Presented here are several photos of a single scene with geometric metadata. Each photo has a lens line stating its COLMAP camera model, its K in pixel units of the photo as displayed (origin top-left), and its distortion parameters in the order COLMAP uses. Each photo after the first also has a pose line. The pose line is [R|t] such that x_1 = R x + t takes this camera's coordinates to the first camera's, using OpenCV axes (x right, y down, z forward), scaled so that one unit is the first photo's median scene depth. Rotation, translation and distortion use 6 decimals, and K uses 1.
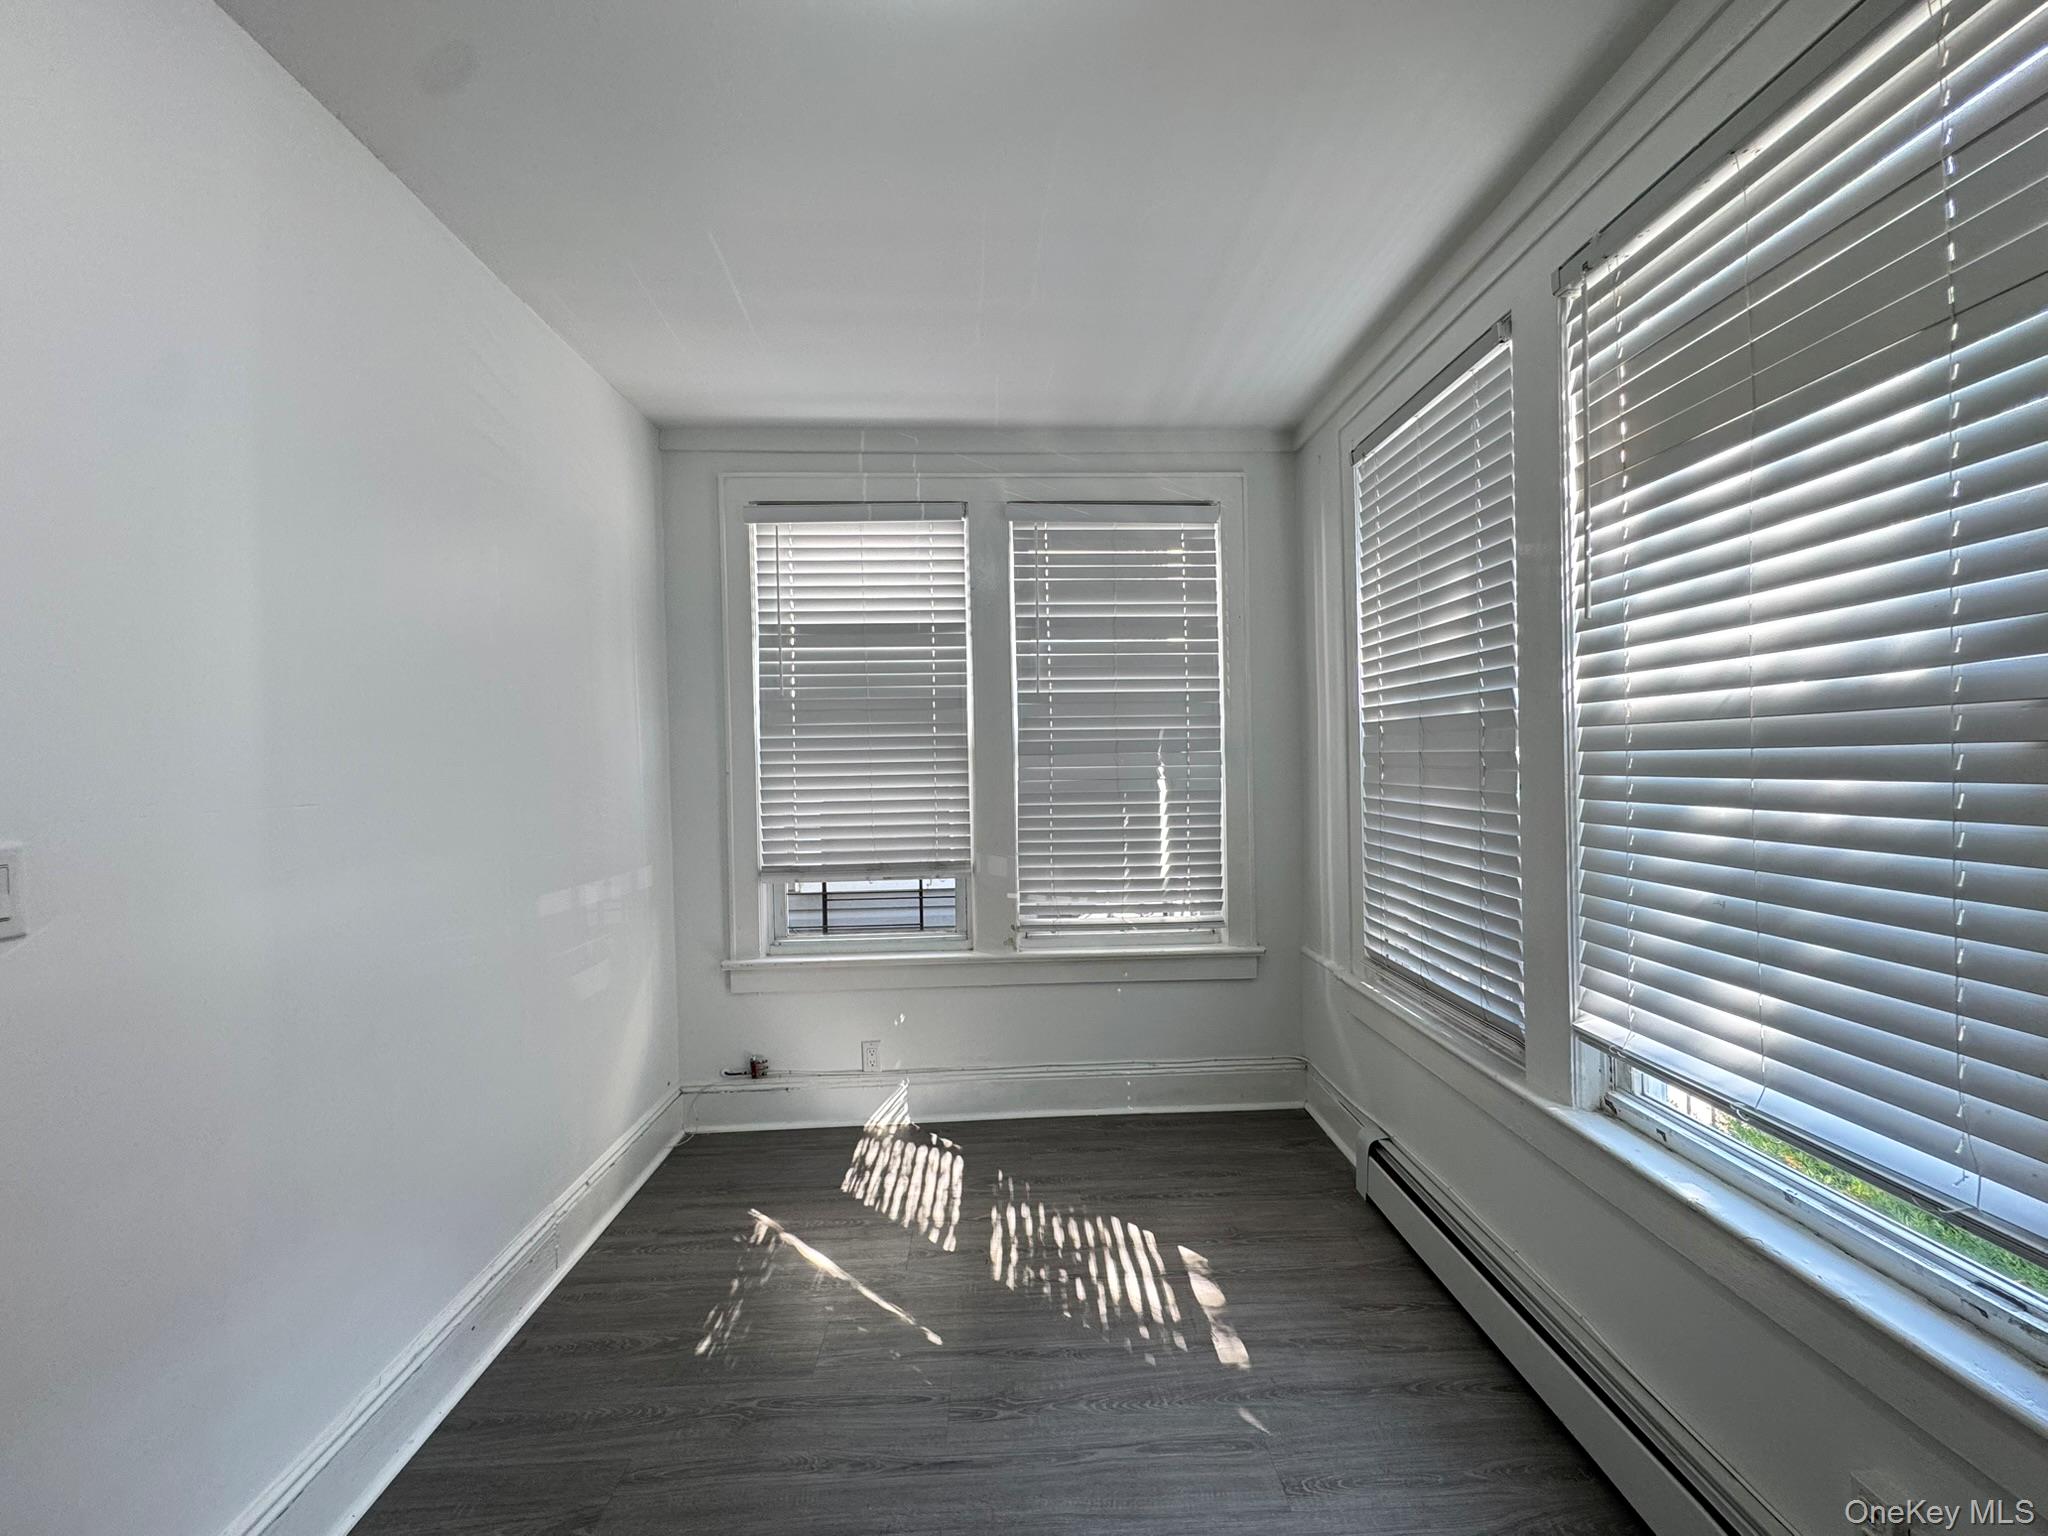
lens RADIAL K [[817.0, 0, 1027.2], [0, 817.0, 765.1], [0, 0, 1]] dist [-0.002528, -0.000109]
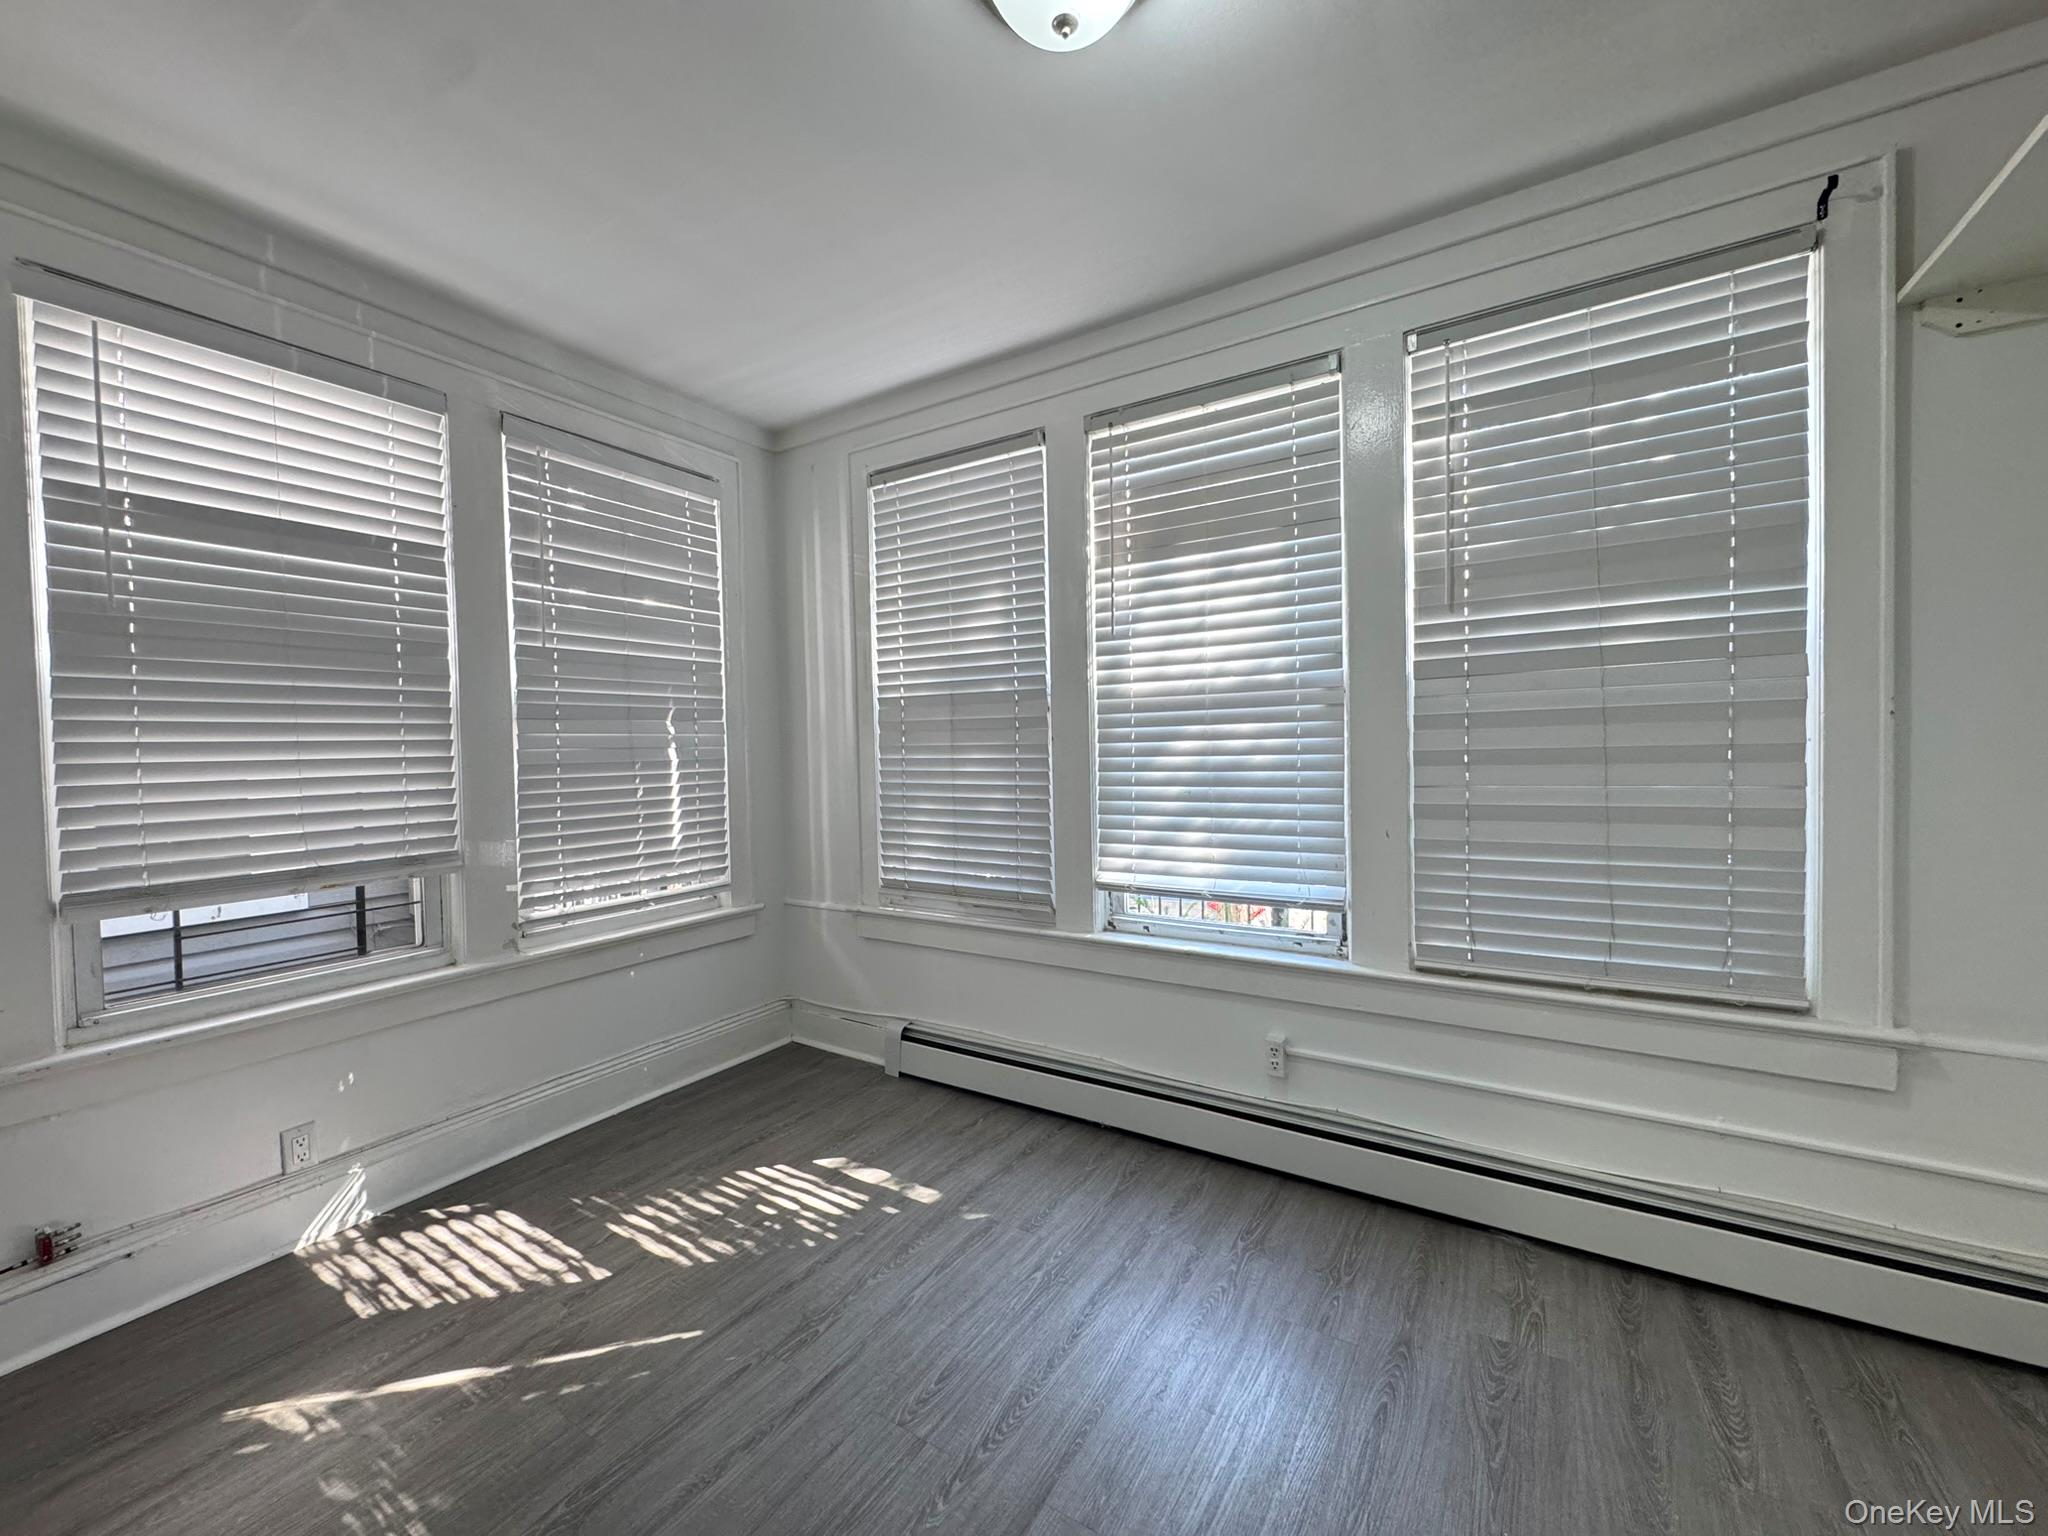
lens RADIAL K [[817.0, 0, 1022.6], [0, 817.0, 764.0], [0, 0, 1]] dist [-0.002528, -0.000109]
pose [[0.563490, -0.014566, 0.825995, -0.417439], [0.016173, 0.999847, 0.006599, 0.037641], [-0.825965, 0.009641, 0.563639, 0.105163]]
